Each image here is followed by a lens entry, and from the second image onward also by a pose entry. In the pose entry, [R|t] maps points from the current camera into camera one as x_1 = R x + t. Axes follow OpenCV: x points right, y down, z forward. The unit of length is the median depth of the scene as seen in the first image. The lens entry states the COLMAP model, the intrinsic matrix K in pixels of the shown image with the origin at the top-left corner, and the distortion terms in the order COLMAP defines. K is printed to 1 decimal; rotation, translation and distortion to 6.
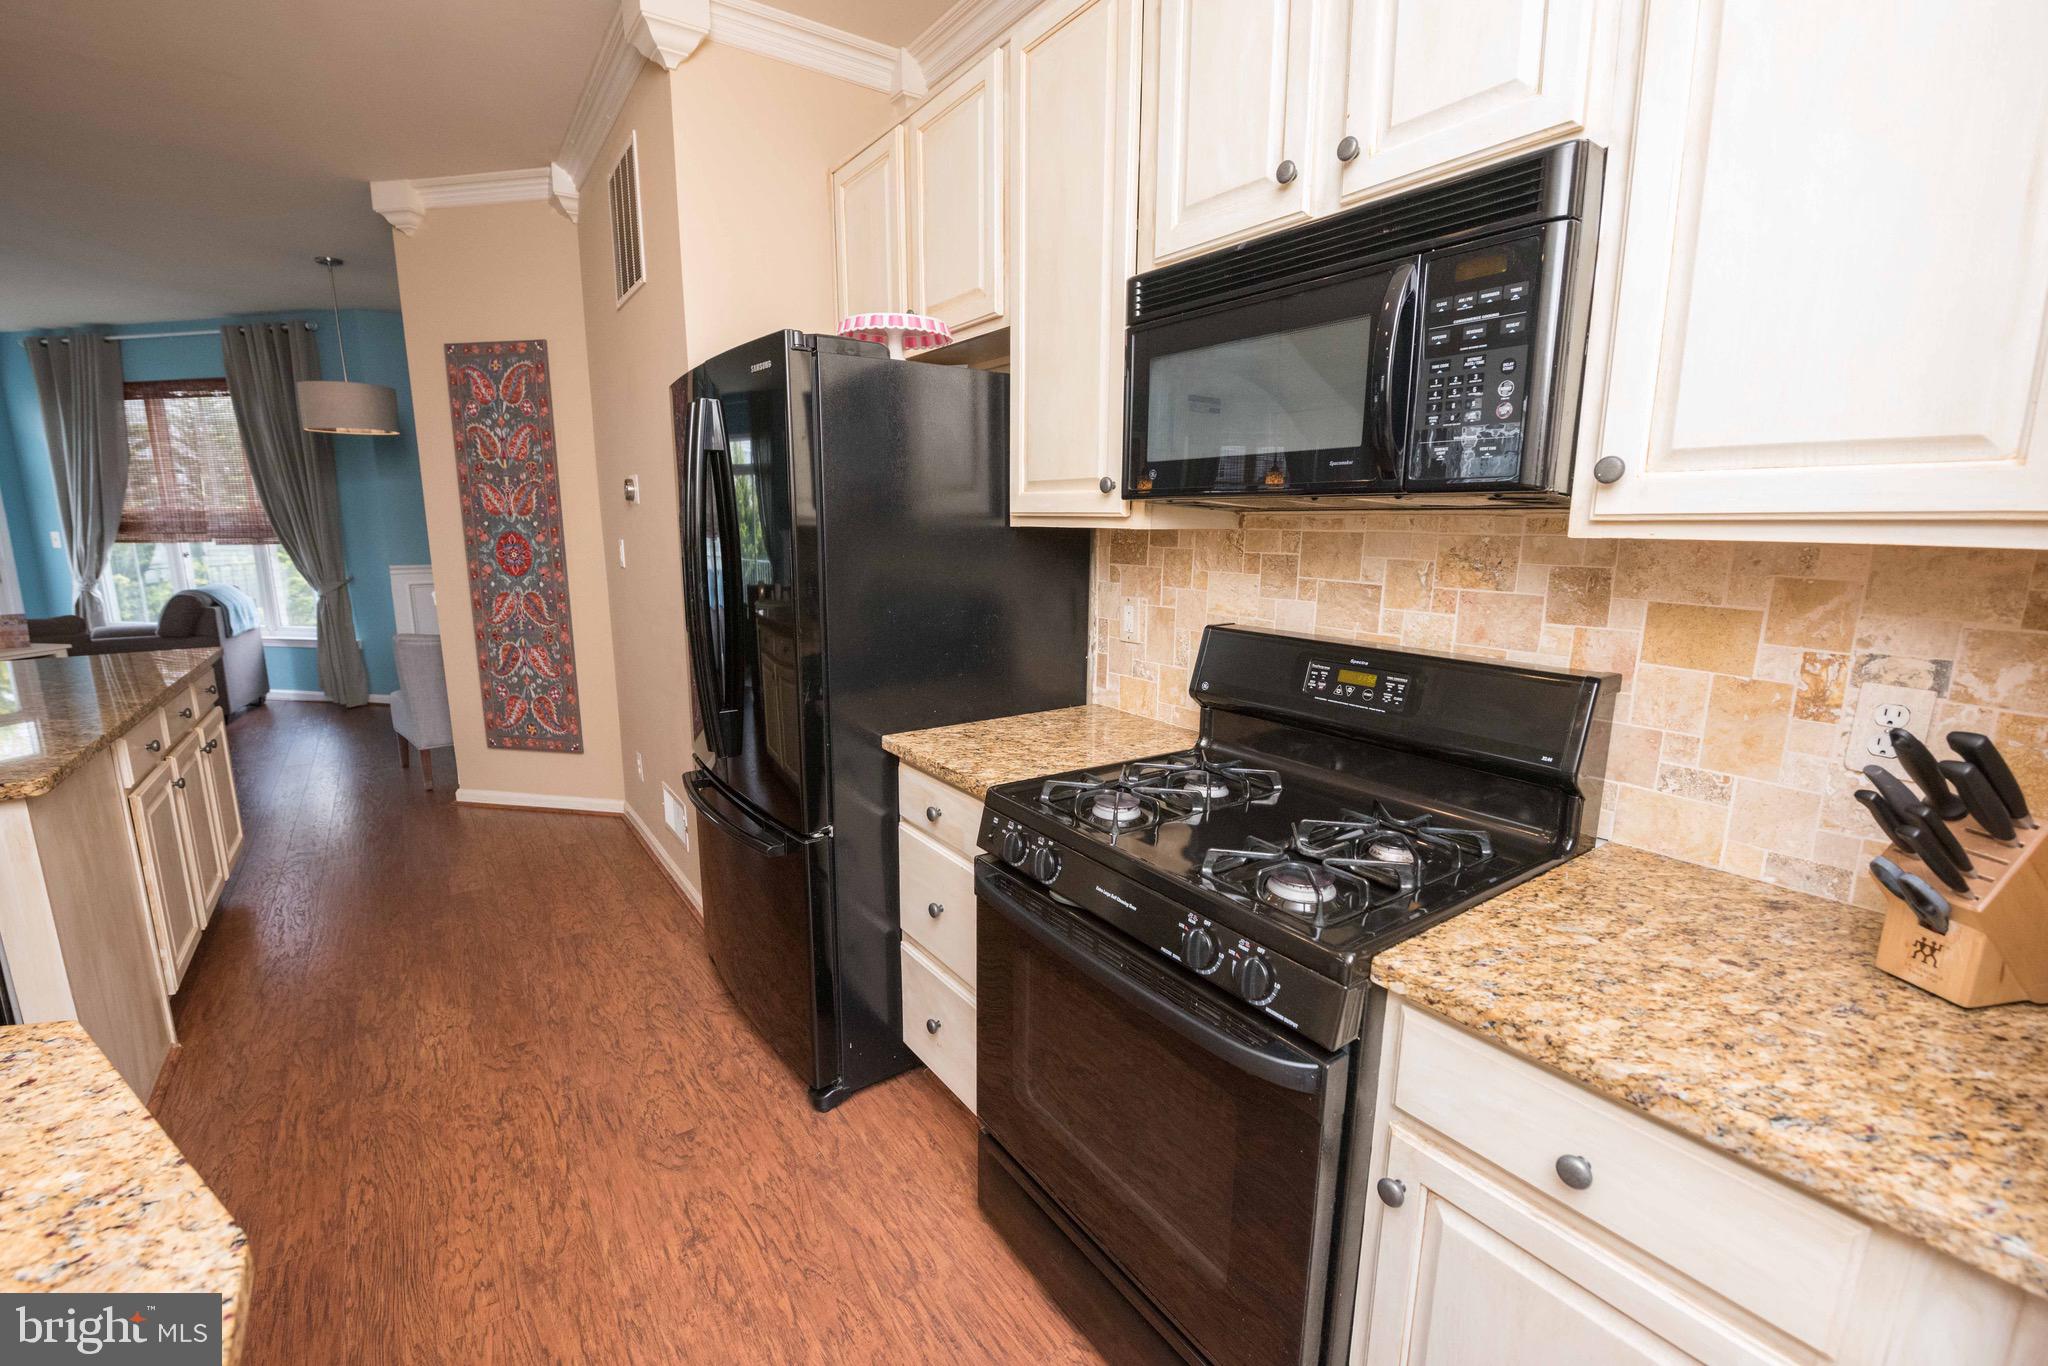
lens RADIAL K [[872.3, 0, 1011.6], [0, 872.3, 683.1], [0, 0, 1]] dist [-0.015726, -0.001471]
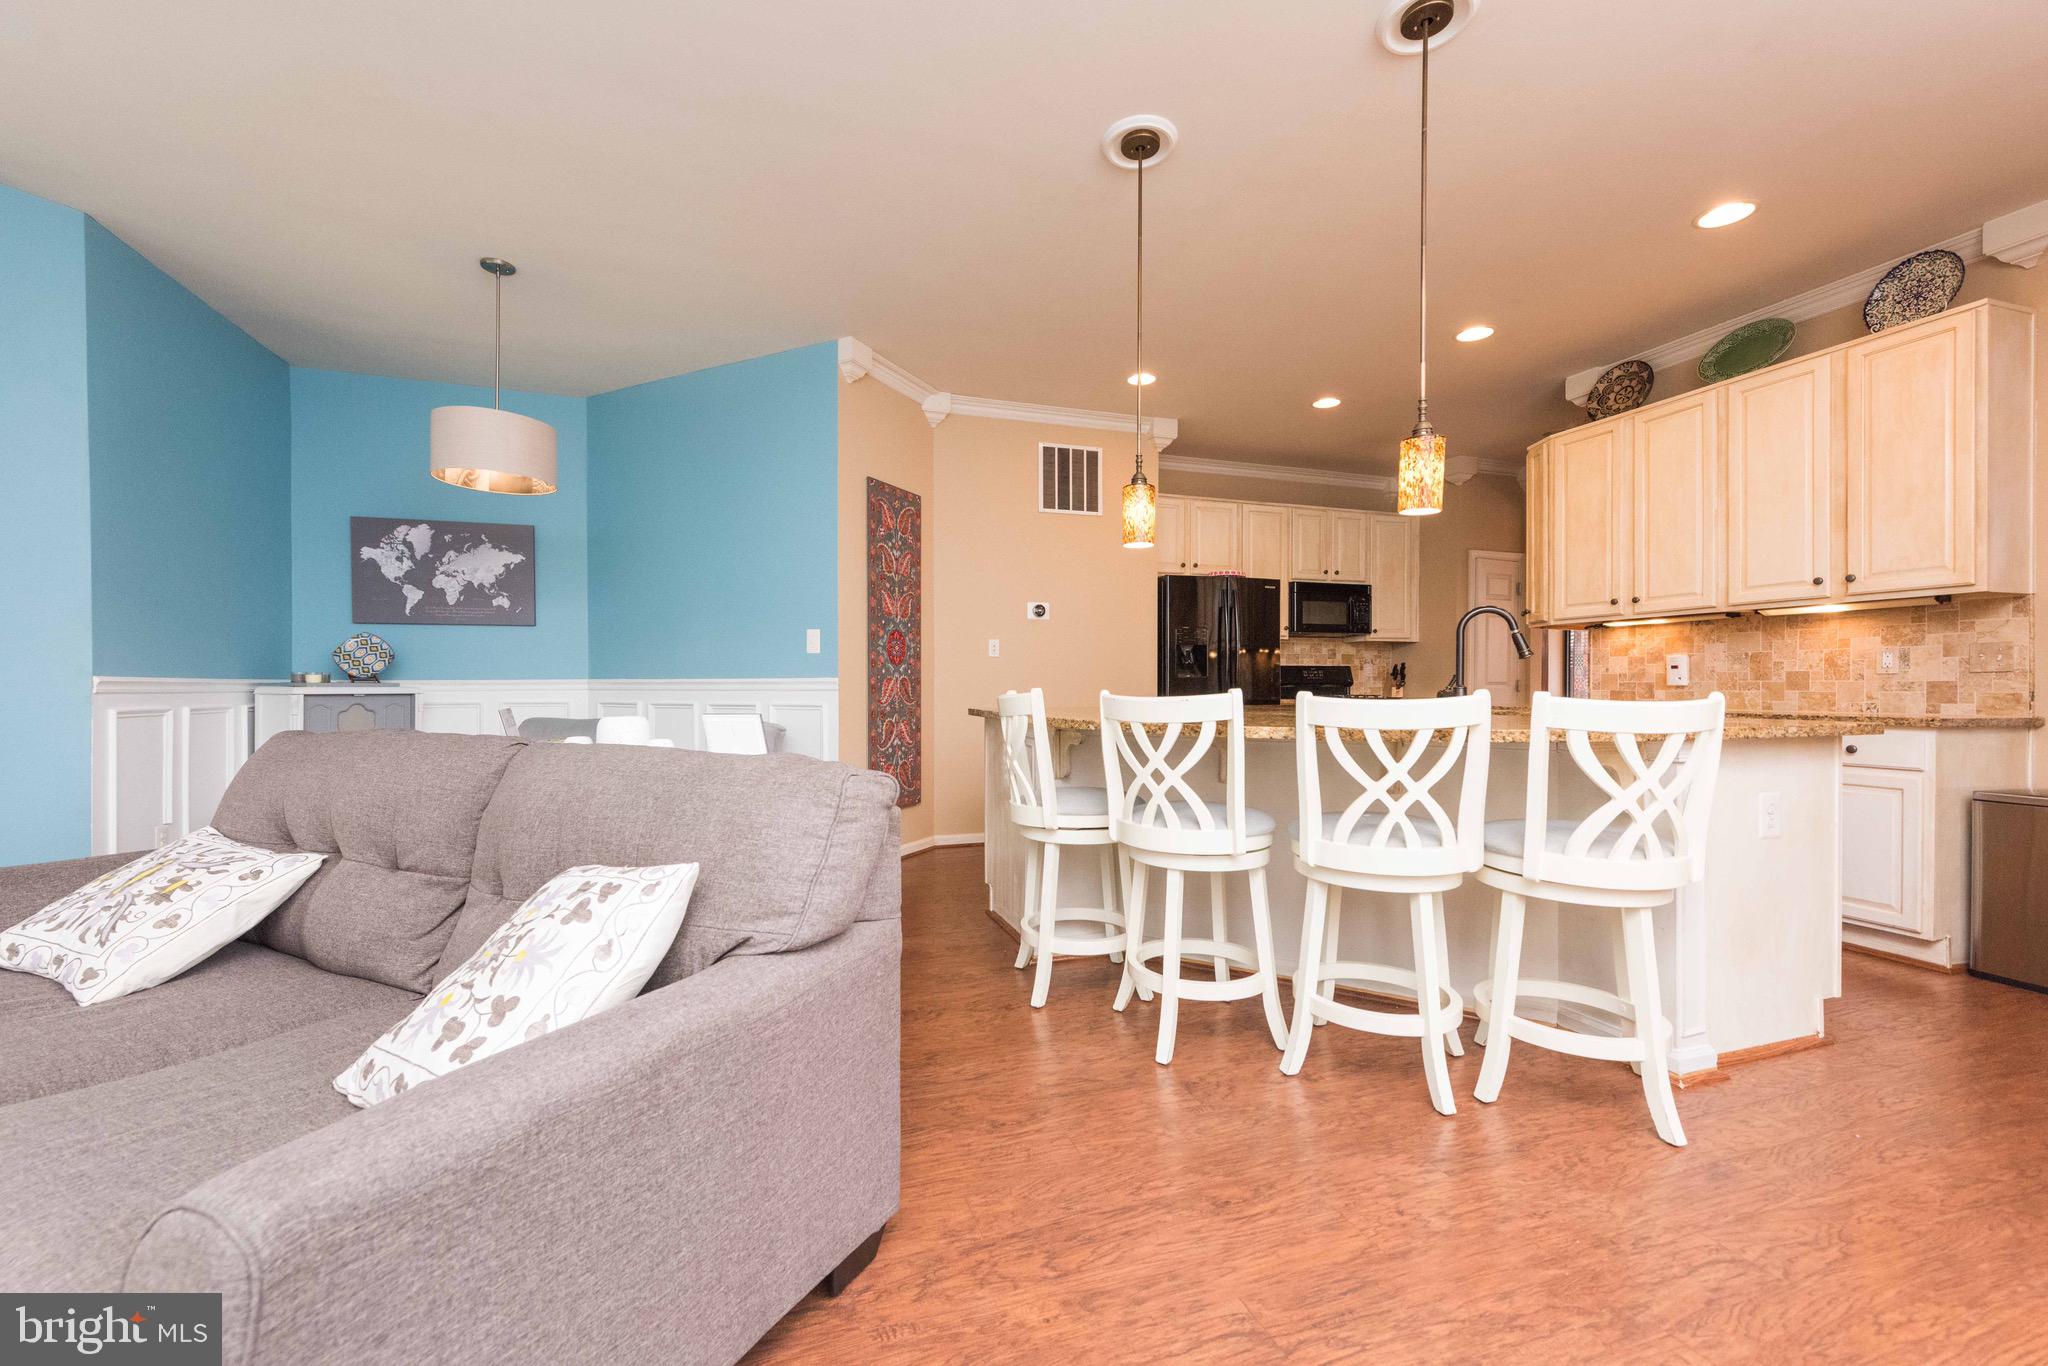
lens RADIAL K [[805.1, 0, 1001.1], [0, 805.1, 692.3], [0, 0, 1]] dist [-0.000679, -0.000805]
pose [[0.293154, -0.009562, 0.956018, -1.591353], [0.180698, 0.982482, -0.045583, -0.003655], [-0.938834, 0.186114, 0.289746, 0.512175]]
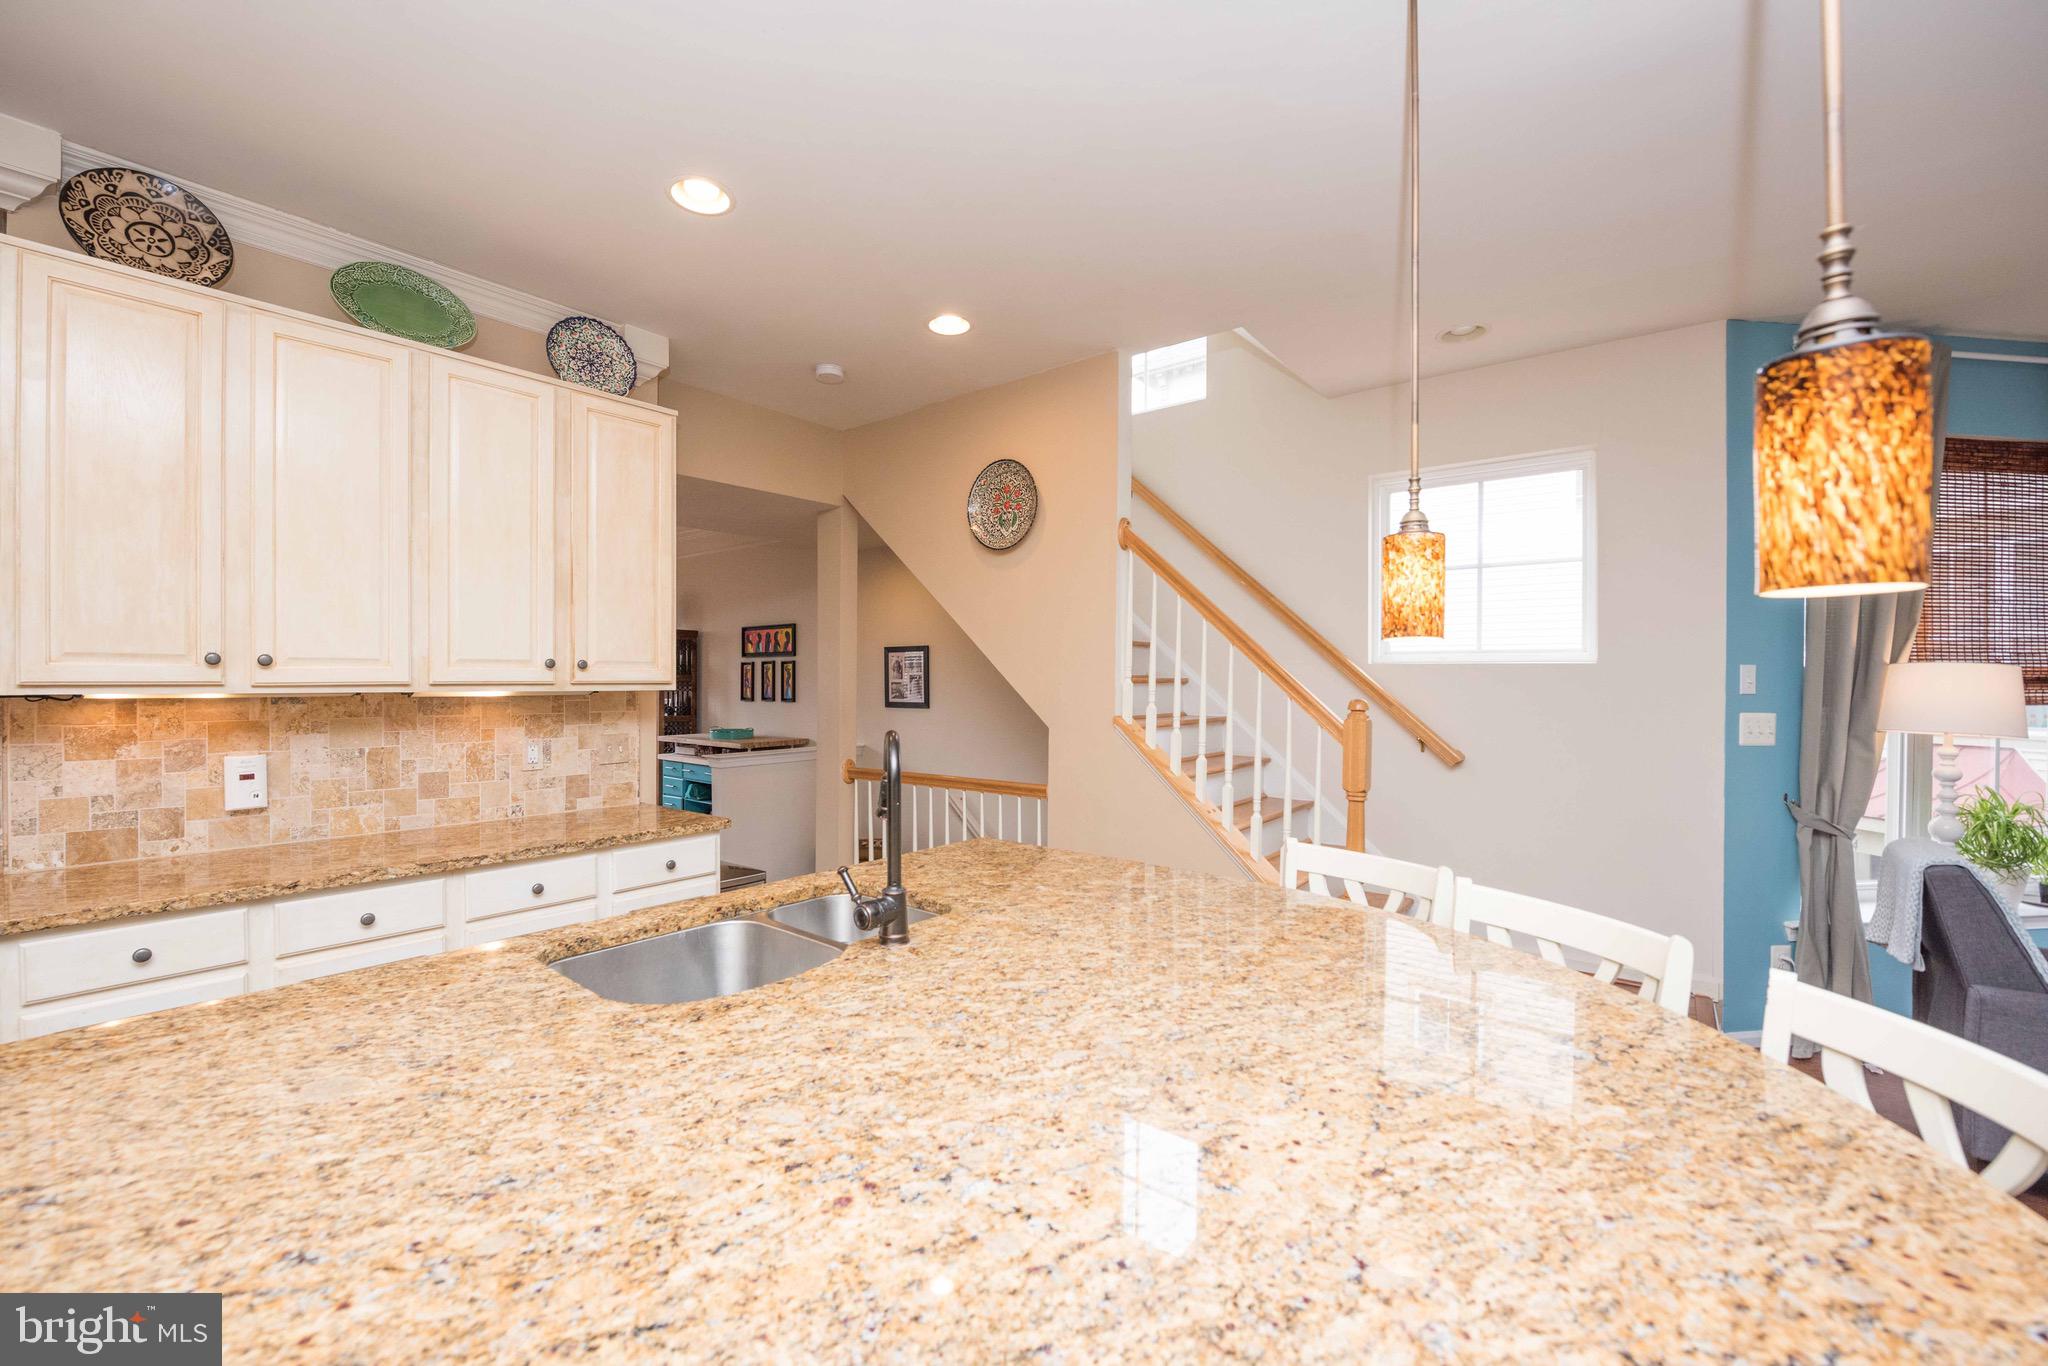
lens RADIAL K [[821.3, 0, 998.7], [0, 821.3, 687.3], [0, 0, 1]] dist [-0.014416, -0.000542]
pose [[-0.962923, -0.004518, -0.269738, -0.730259], [-0.057427, 0.980377, 0.188583, -0.131053], [0.263593, 0.197081, -0.944287, 0.679663]]
